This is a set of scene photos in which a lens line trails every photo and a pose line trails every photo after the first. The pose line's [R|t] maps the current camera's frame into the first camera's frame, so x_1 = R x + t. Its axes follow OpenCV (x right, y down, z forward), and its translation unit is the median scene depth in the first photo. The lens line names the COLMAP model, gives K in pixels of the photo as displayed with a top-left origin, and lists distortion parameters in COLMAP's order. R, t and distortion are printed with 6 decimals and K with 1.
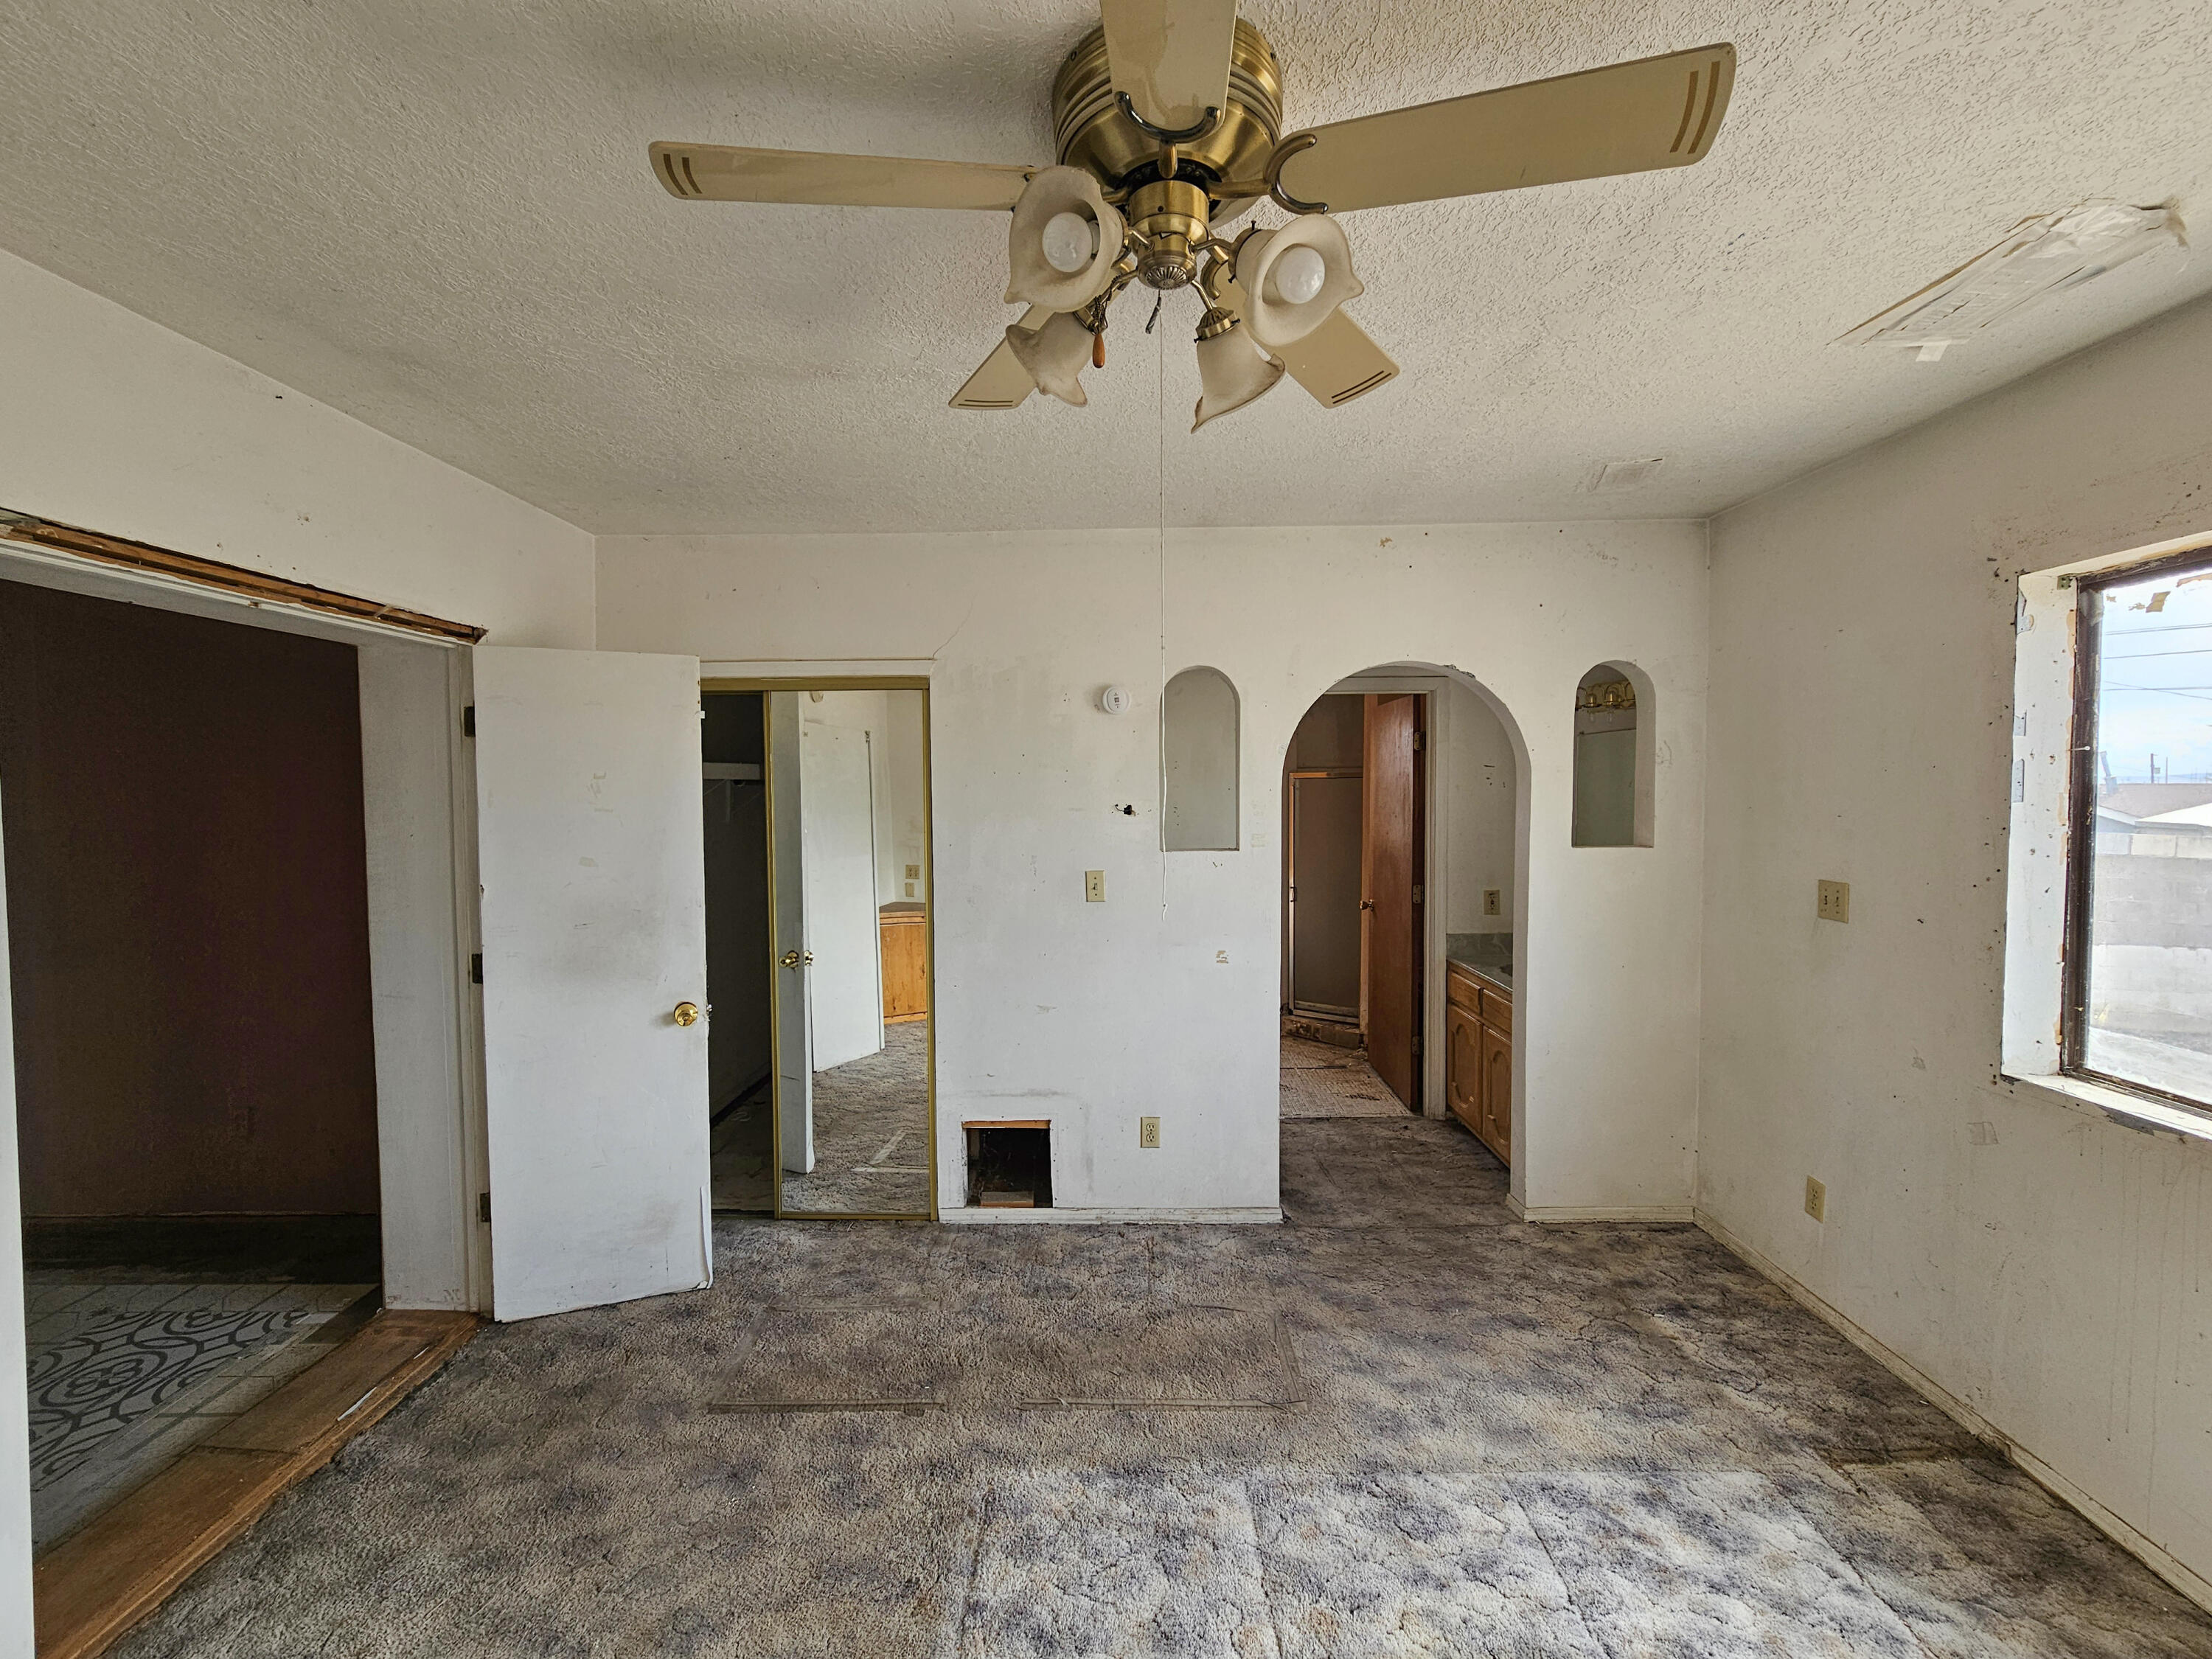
lens RADIAL K [[913.9, 0, 1097.6], [0, 913.9, 824.6], [0, 0, 1]] dist [-0.005617, 0.002259]
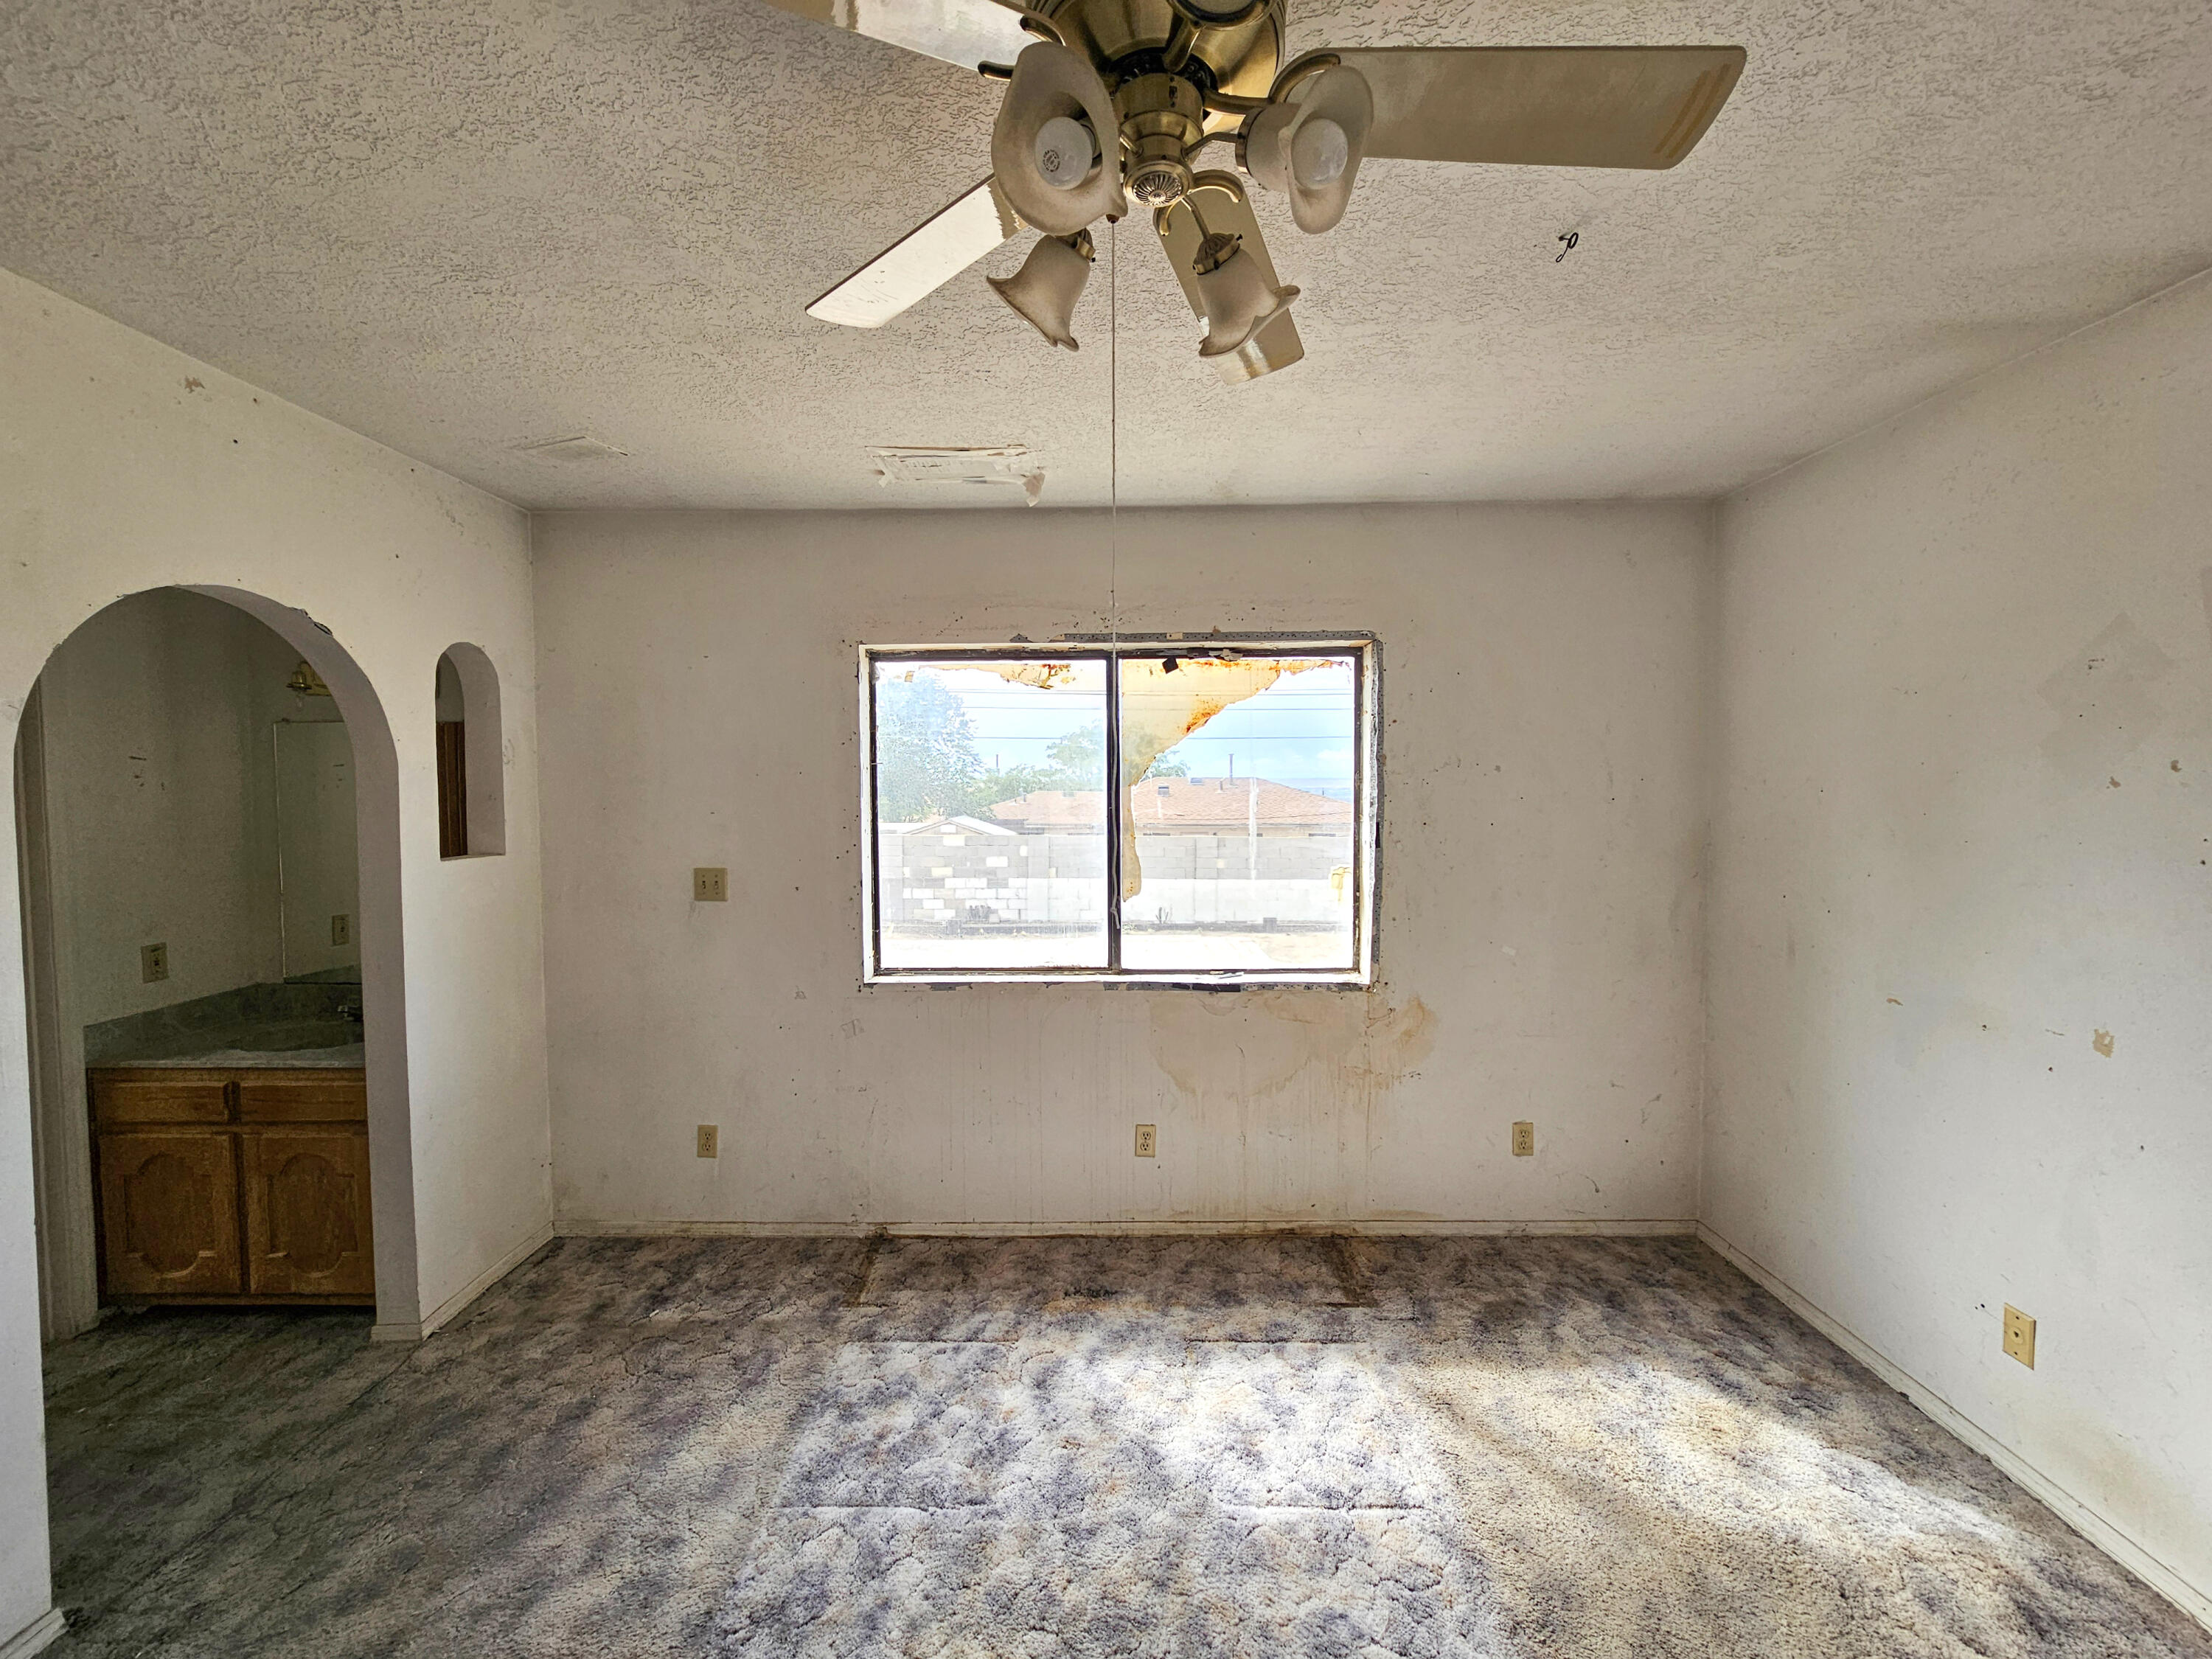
lens RADIAL K [[913.9, 0, 1101.4], [0, 913.9, 829.1], [0, 0, 1]] dist [-0.005617, 0.002259]
pose [[-0.009220, -0.037698, 0.999247, -0.443193], [0.045589, 0.998234, 0.038081, -0.011518], [-0.998918, 0.045906, -0.007485, 0.583928]]
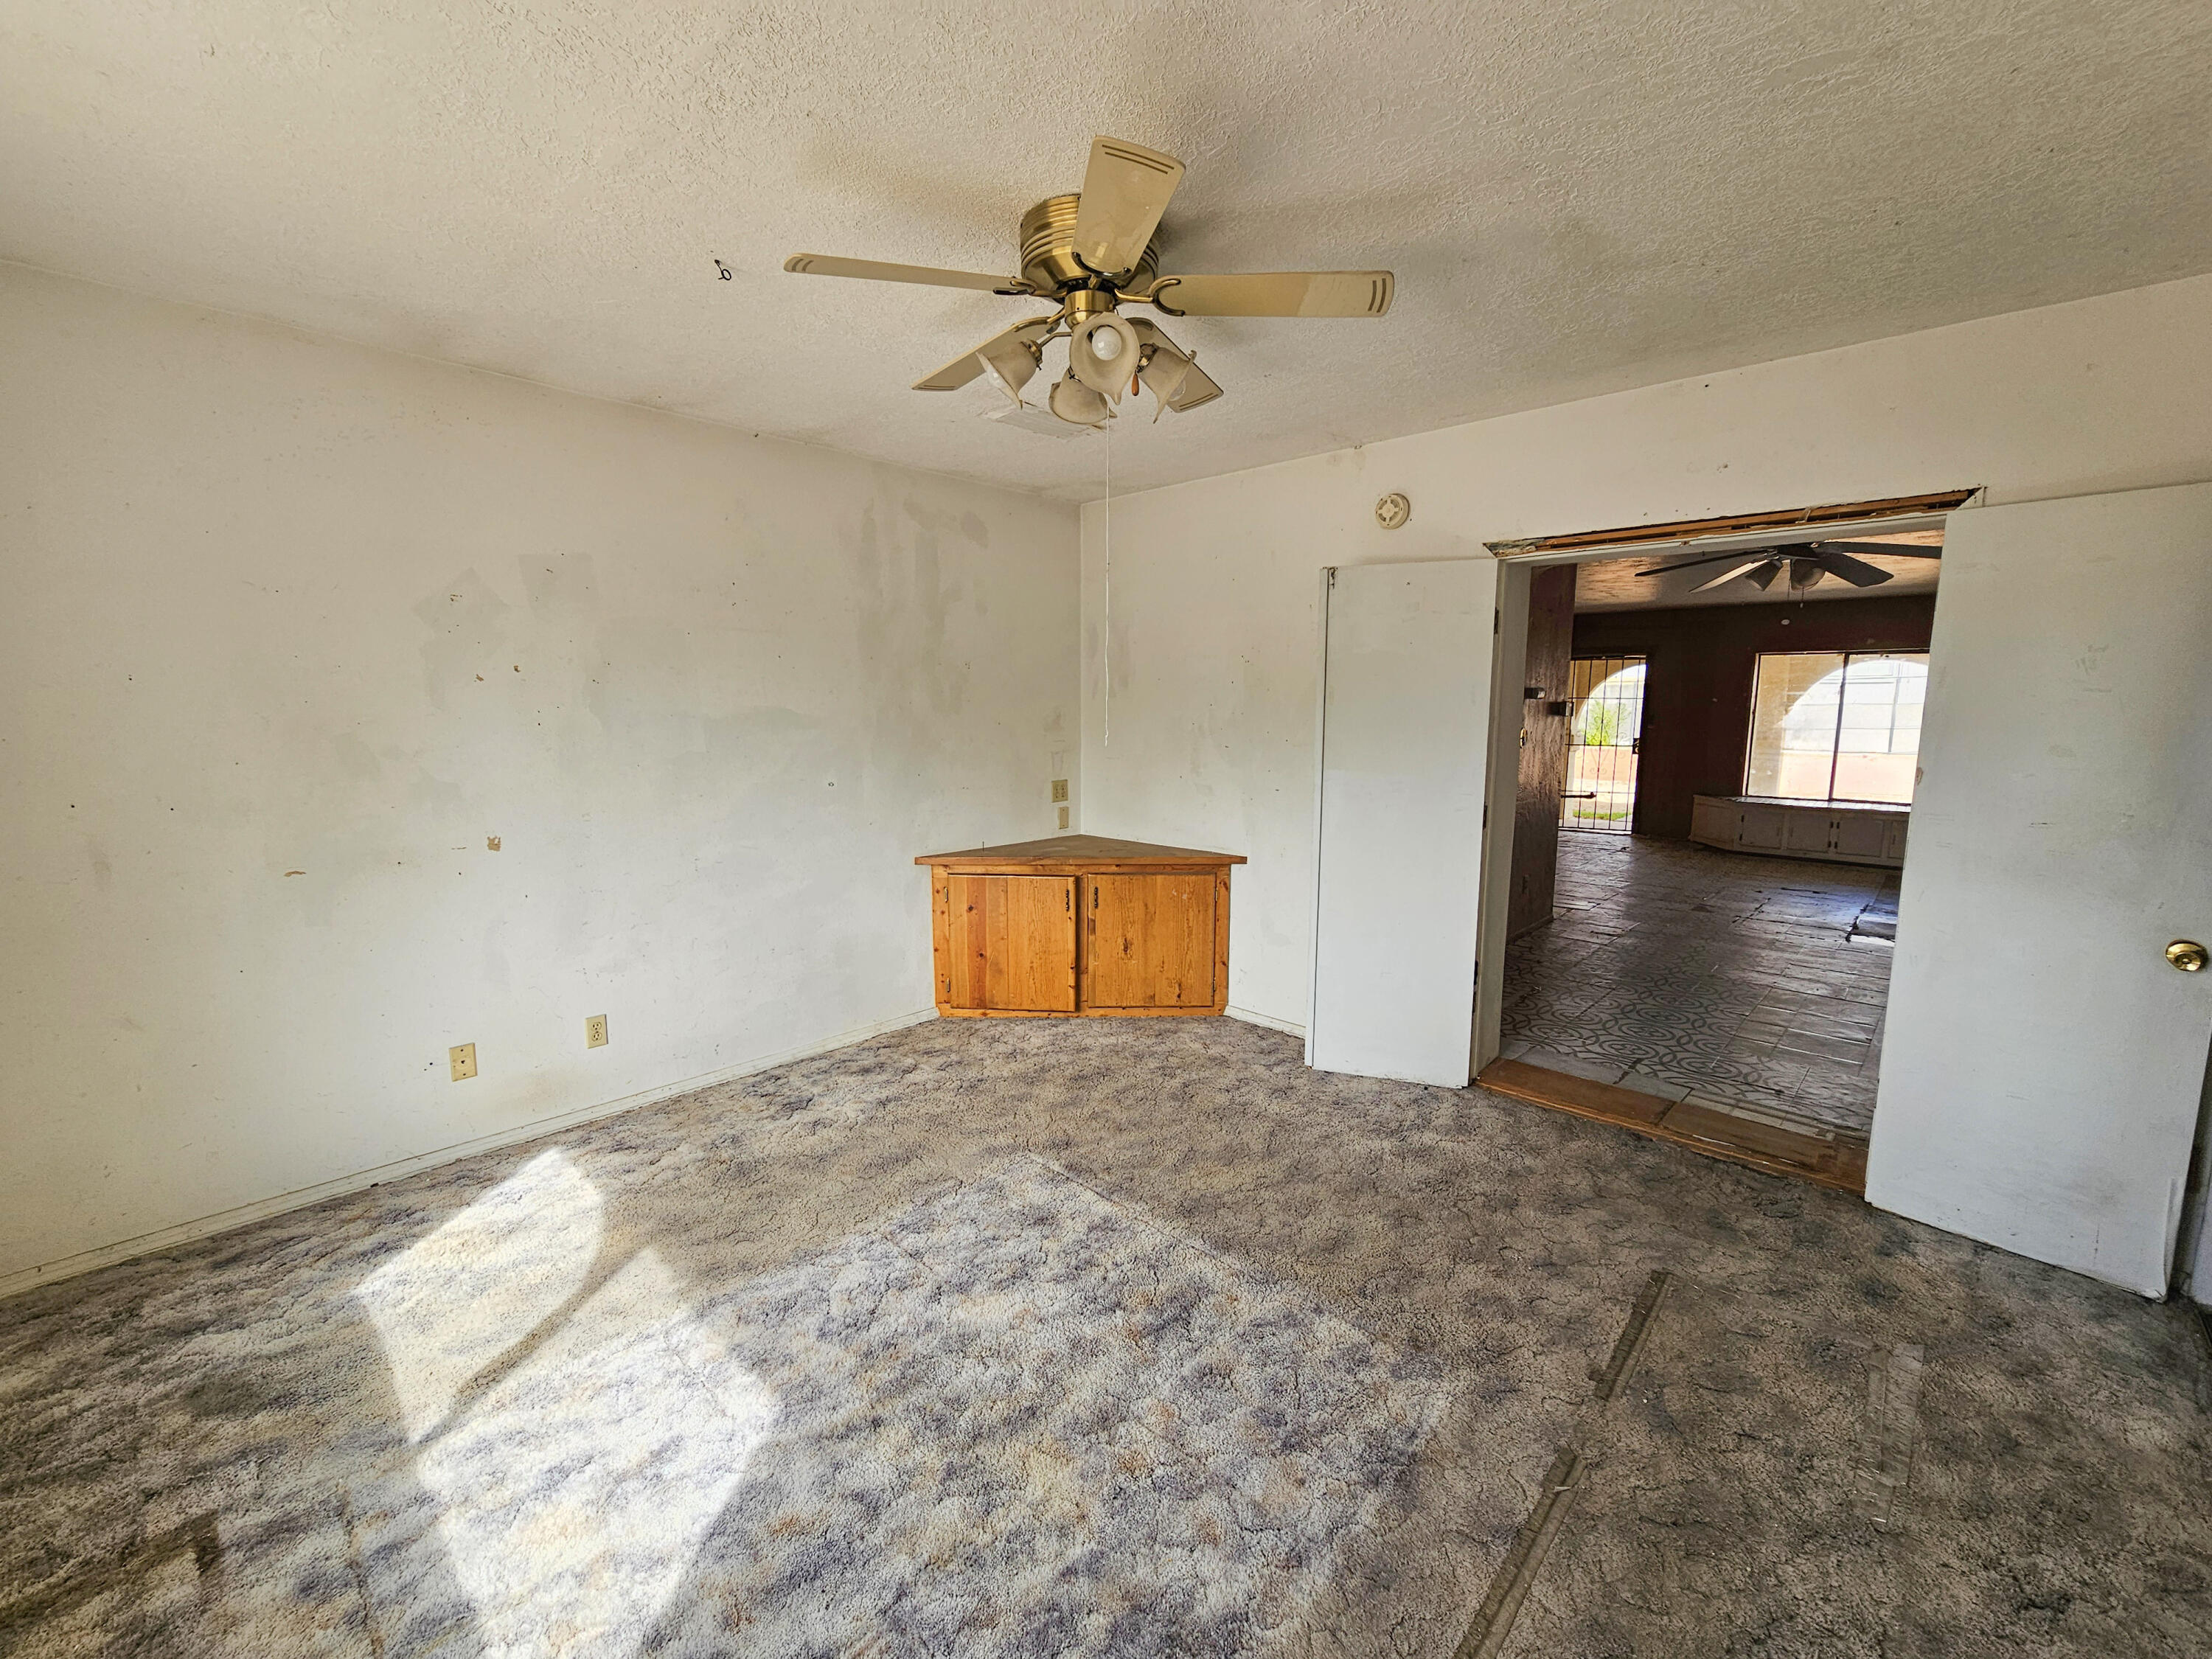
lens RADIAL K [[913.9, 0, 1107.6], [0, 913.9, 830.6], [0, 0, 1]] dist [-0.005617, 0.002259]
pose [[-0.668099, 0.108479, -0.736122, 0.726781], [-0.027734, 0.984997, 0.170327, -0.011257], [0.743555, 0.134211, -0.655068, 1.186536]]
